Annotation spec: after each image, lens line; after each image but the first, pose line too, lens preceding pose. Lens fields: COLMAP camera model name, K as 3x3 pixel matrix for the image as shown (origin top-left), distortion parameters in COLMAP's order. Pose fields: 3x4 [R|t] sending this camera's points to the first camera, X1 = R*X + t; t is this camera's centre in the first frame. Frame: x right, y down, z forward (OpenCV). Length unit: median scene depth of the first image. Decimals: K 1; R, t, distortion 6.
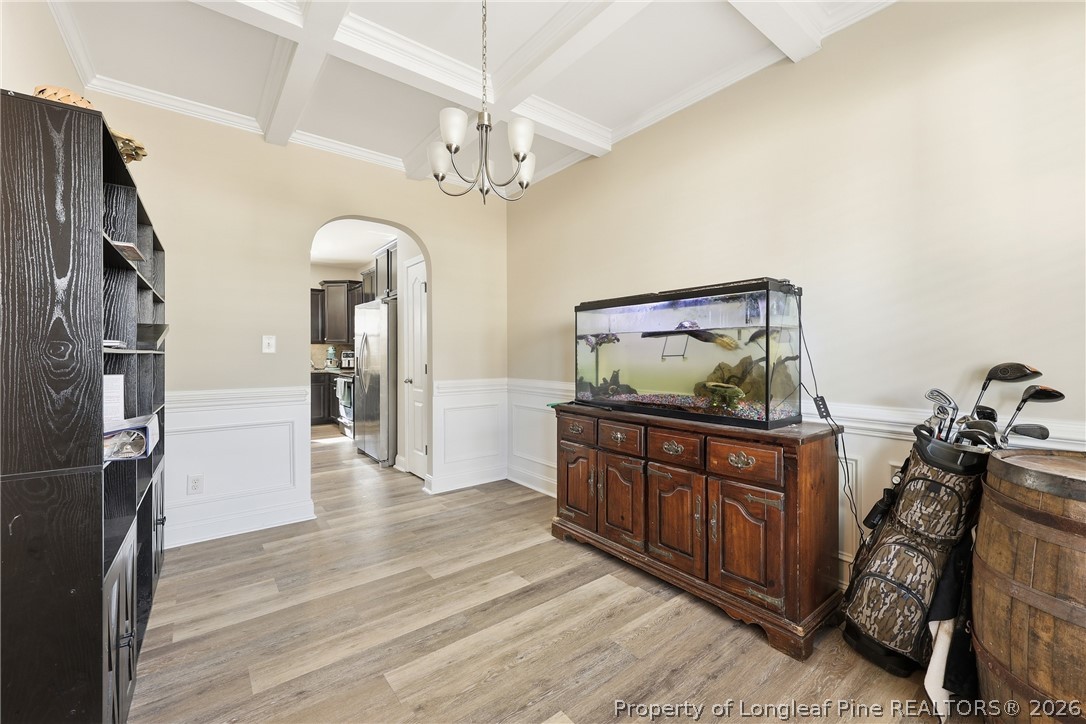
lens RADIAL K [[445.0, 0, 543.0], [0, 445.0, 362.0], [0, 0, 1]] dist [0.000108, -0.000277]
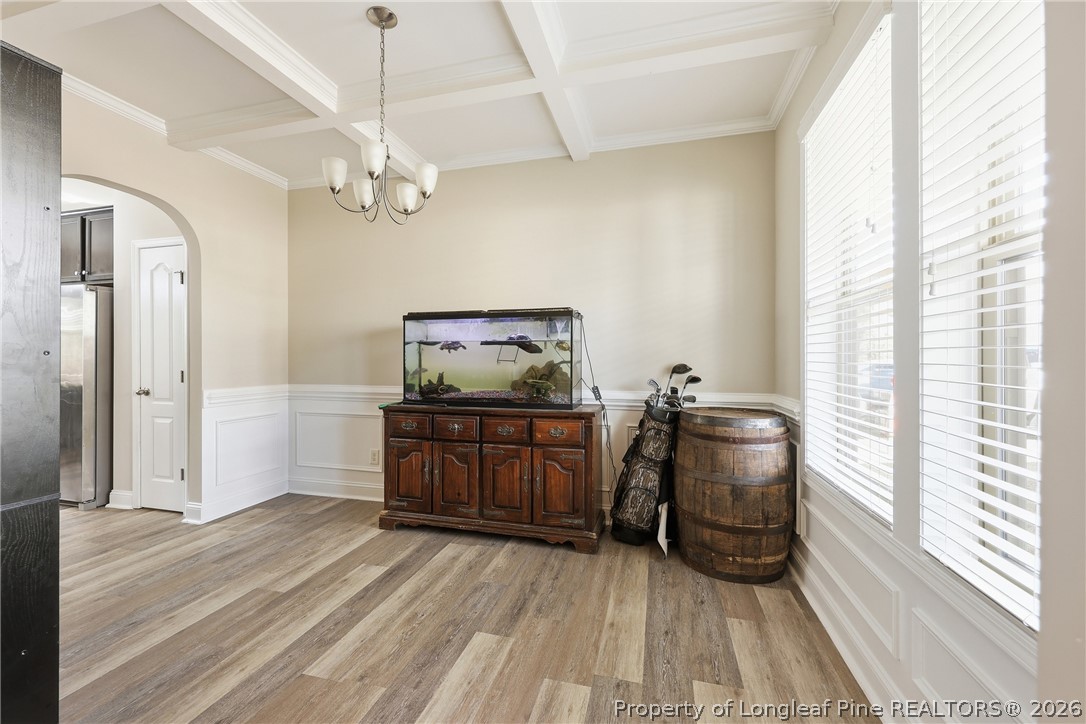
lens RADIAL K [[445.0, 0, 543.0], [0, 445.0, 362.0], [0, 0, 1]] dist [0.000108, -0.000277]
pose [[0.796670, -0.003474, 0.604405, -0.418235], [0.008408, 0.999950, -0.005335, -0.001071], [-0.604356, 0.009332, 0.796660, -0.119453]]
